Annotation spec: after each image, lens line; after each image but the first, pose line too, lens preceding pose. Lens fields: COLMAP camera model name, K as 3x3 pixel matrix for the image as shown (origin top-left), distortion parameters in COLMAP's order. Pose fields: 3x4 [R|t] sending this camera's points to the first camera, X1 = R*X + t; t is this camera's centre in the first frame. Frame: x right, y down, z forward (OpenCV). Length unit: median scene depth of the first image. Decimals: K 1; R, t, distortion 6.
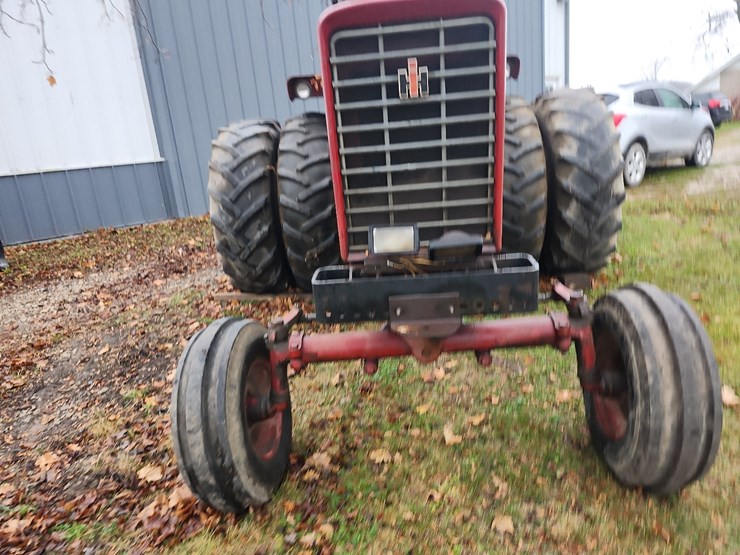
lens RADIAL K [[510.7, 0, 372.4], [0, 510.7, 275.9], [0, 0, 1]] dist [0.109986, -0.132028]
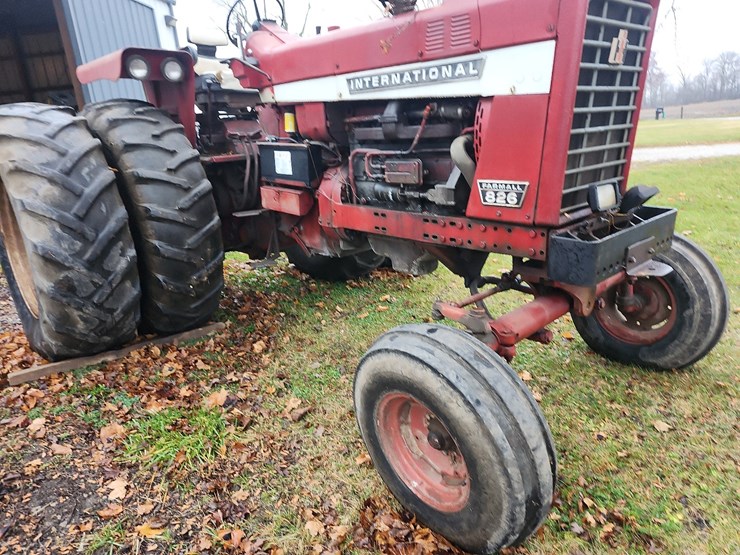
lens RADIAL K [[510.7, 0, 372.4], [0, 510.7, 275.9], [0, 0, 1]] dist [0.109986, -0.132028]
pose [[0.696015, -0.160147, 0.699940, -0.485365], [0.197047, 0.979986, 0.028279, -0.016186], [-0.690460, 0.118239, 0.713642, 0.266049]]
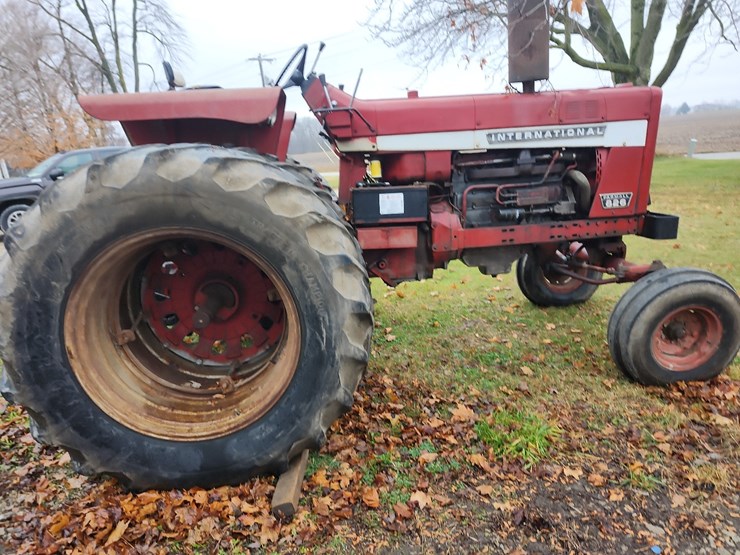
lens RADIAL K [[524.7, 0, 372.1], [0, 524.7, 287.3], [0, 0, 1]] dist [0.053800, -0.043399]
pose [[-0.165345, -0.161679, 0.972893, -0.888660], [0.345653, 0.914401, 0.210703, -0.265209], [-0.923680, 0.371122, -0.095307, 1.086881]]
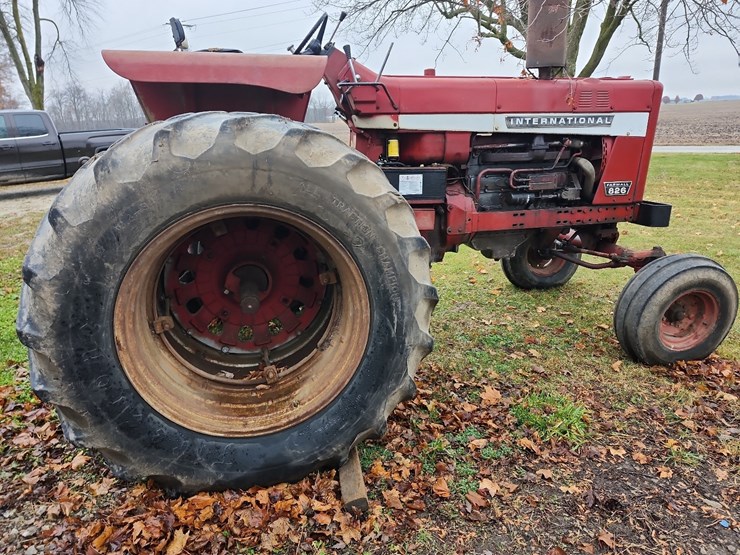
lens RADIAL K [[524.8, 0, 370.0], [0, 524.8, 277.5], [0, 0, 1]] dist [0.060585, -0.049668]
pose [[-0.311926, -0.181274, 0.932653, -0.822161], [0.301425, 0.912039, 0.278079, -0.318895], [-0.901025, 0.367865, -0.229848, 1.238977]]
